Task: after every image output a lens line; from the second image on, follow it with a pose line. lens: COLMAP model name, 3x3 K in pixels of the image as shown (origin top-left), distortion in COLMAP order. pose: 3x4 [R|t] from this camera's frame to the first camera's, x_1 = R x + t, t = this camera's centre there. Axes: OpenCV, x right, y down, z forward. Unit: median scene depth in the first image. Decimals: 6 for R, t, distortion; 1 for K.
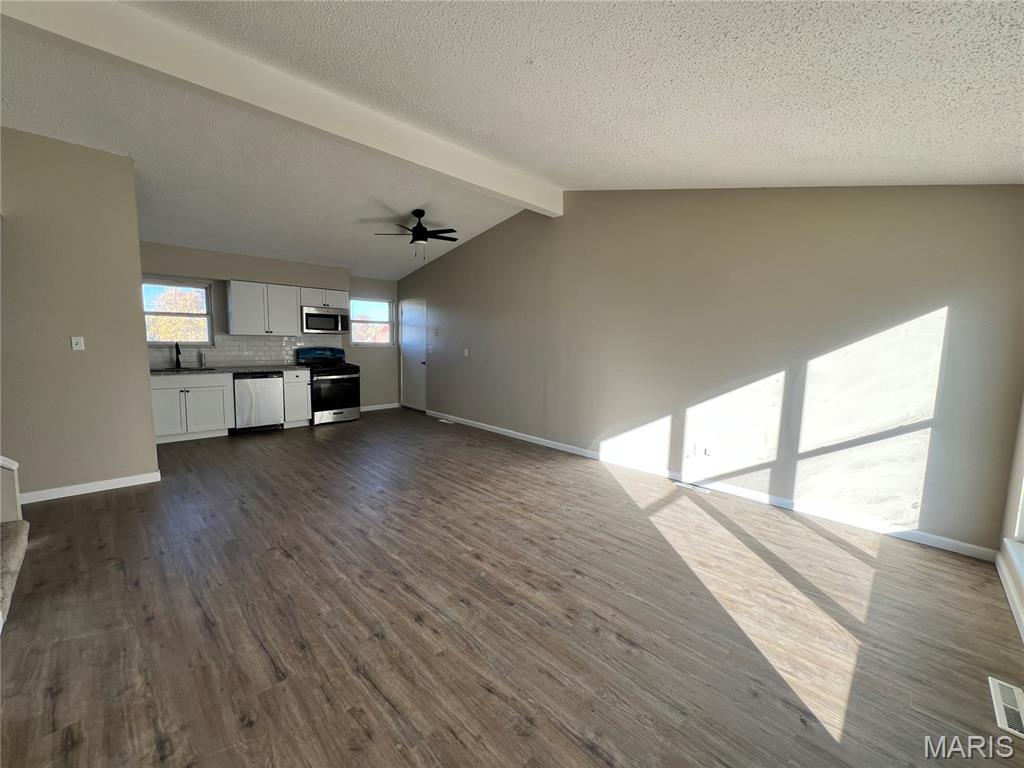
lens RADIAL K [[408.3, 0, 510.7], [0, 408.3, 383.4], [0, 0, 1]] dist [-0.001957, 0.000179]
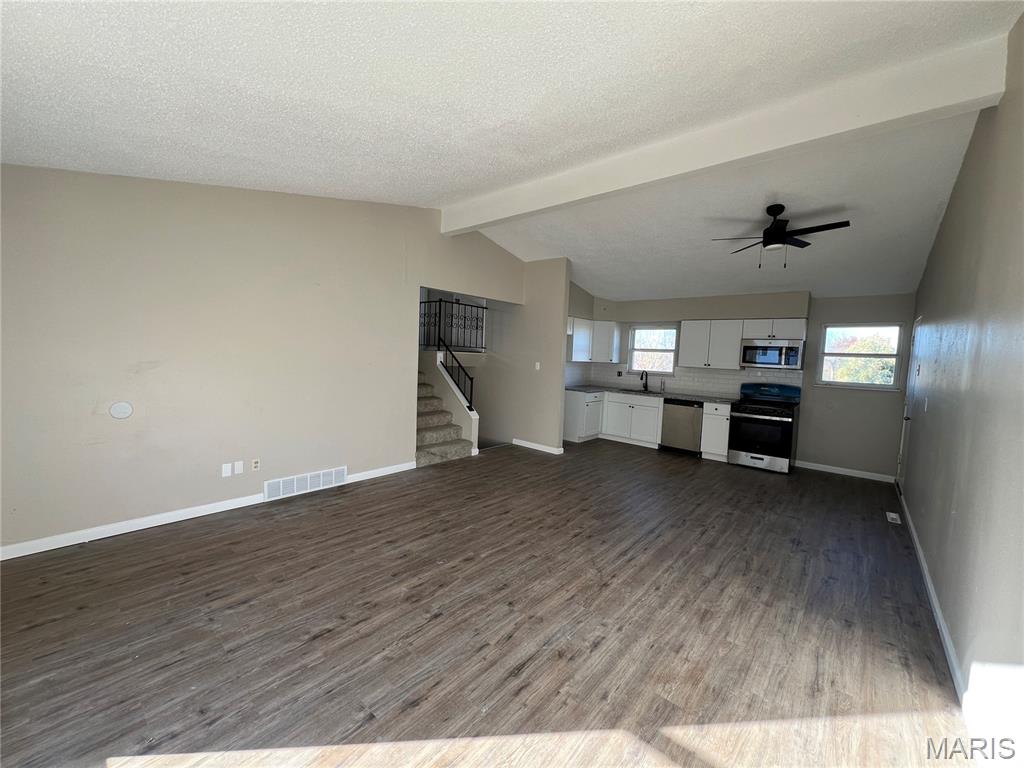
lens RADIAL K [[408.3, 0, 510.2], [0, 408.3, 381.7], [0, 0, 1]] dist [-0.001957, 0.000179]
pose [[0.069933, 0.048761, -0.996359, 0.771831], [-0.152623, 0.987568, 0.037618, -0.078406], [0.985807, 0.149436, 0.076506, 0.748020]]
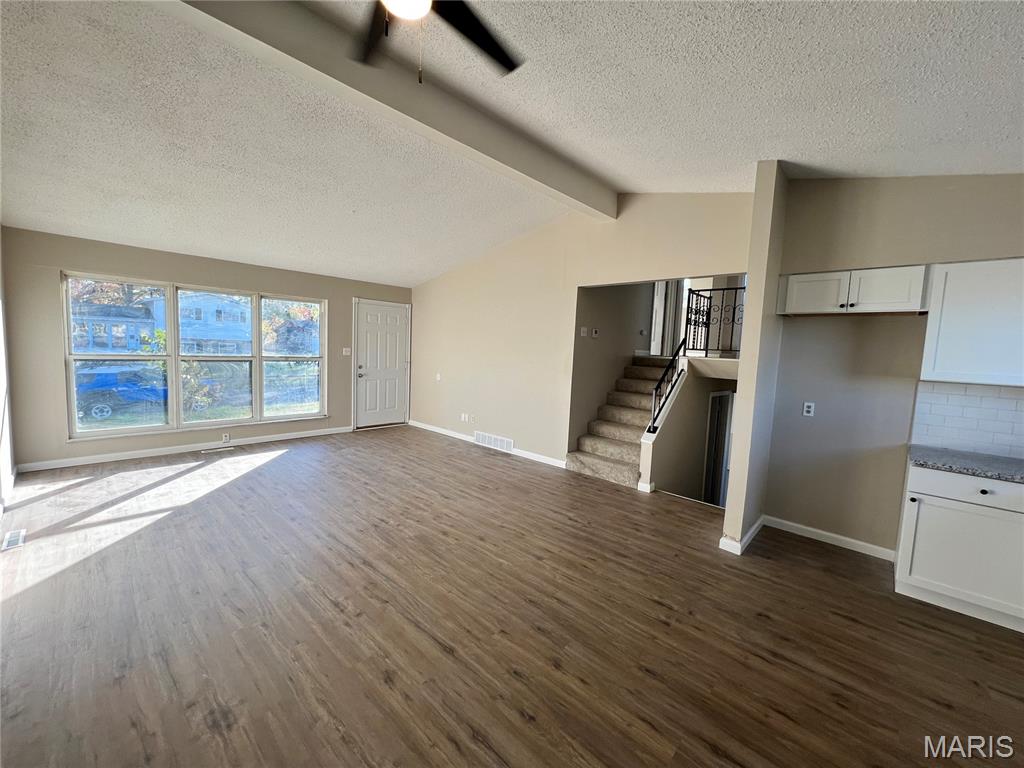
lens RADIAL K [[408.3, 0, 514.2], [0, 408.3, 387.0], [0, 0, 1]] dist [-0.001957, 0.000179]
pose [[-0.997150, -0.062801, -0.041810, -0.445031], [-0.070161, 0.975650, 0.207808, -0.248109], [0.027741, 0.210149, -0.977276, 1.956084]]
